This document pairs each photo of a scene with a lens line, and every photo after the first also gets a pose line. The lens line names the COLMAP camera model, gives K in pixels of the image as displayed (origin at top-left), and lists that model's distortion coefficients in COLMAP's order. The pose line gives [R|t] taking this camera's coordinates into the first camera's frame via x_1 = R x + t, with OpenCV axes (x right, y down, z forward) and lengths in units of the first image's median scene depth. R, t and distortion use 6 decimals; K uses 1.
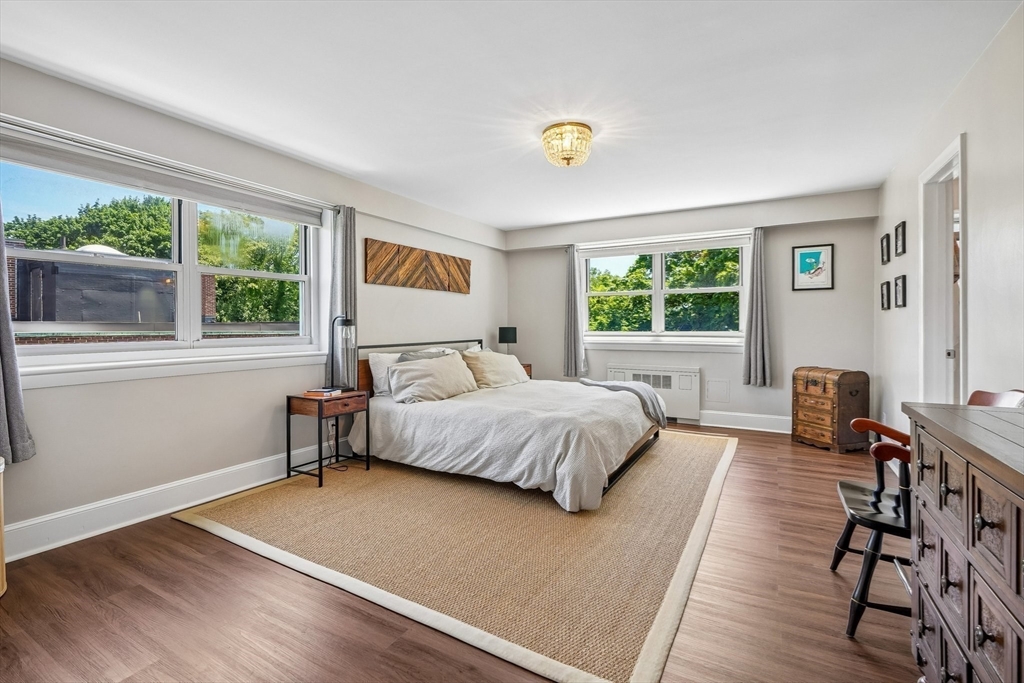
lens RADIAL K [[466.0, 0, 511.3], [0, 466.0, 328.0], [0, 0, 1]] dist [-0.010665, 0.004710]
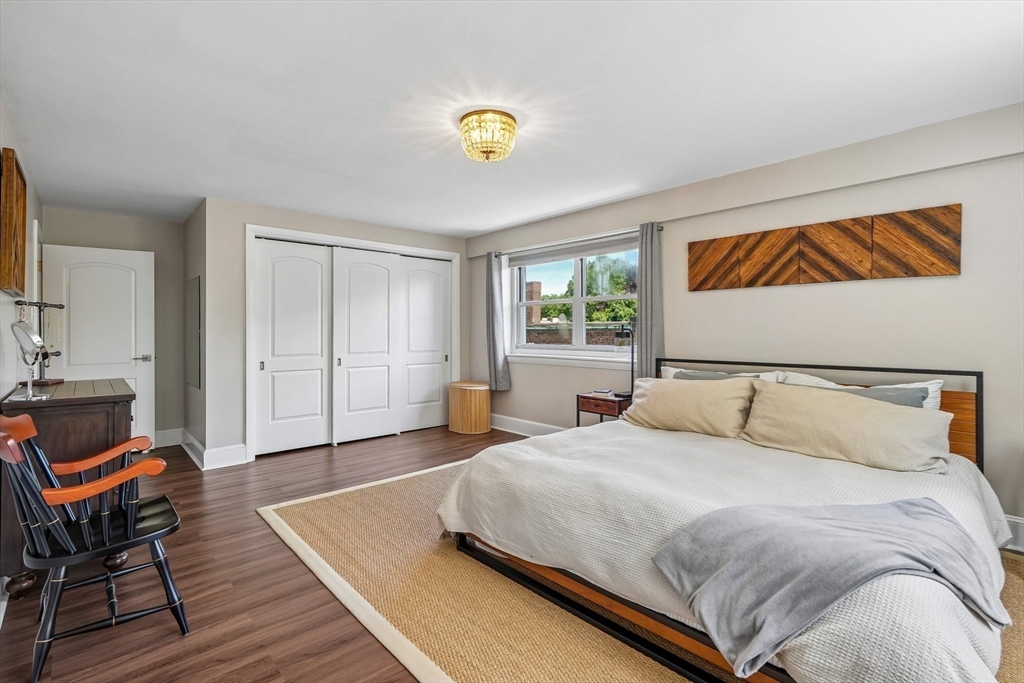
lens RADIAL K [[466.0, 0, 511.2], [0, 466.0, 335.9], [0, 0, 1]] dist [-0.010665, 0.004710]
pose [[-0.282552, 0.004588, -0.959241, 0.613988], [-0.009406, 0.999927, 0.007553, -0.008899], [0.959206, 0.011157, -0.282488, 0.824471]]
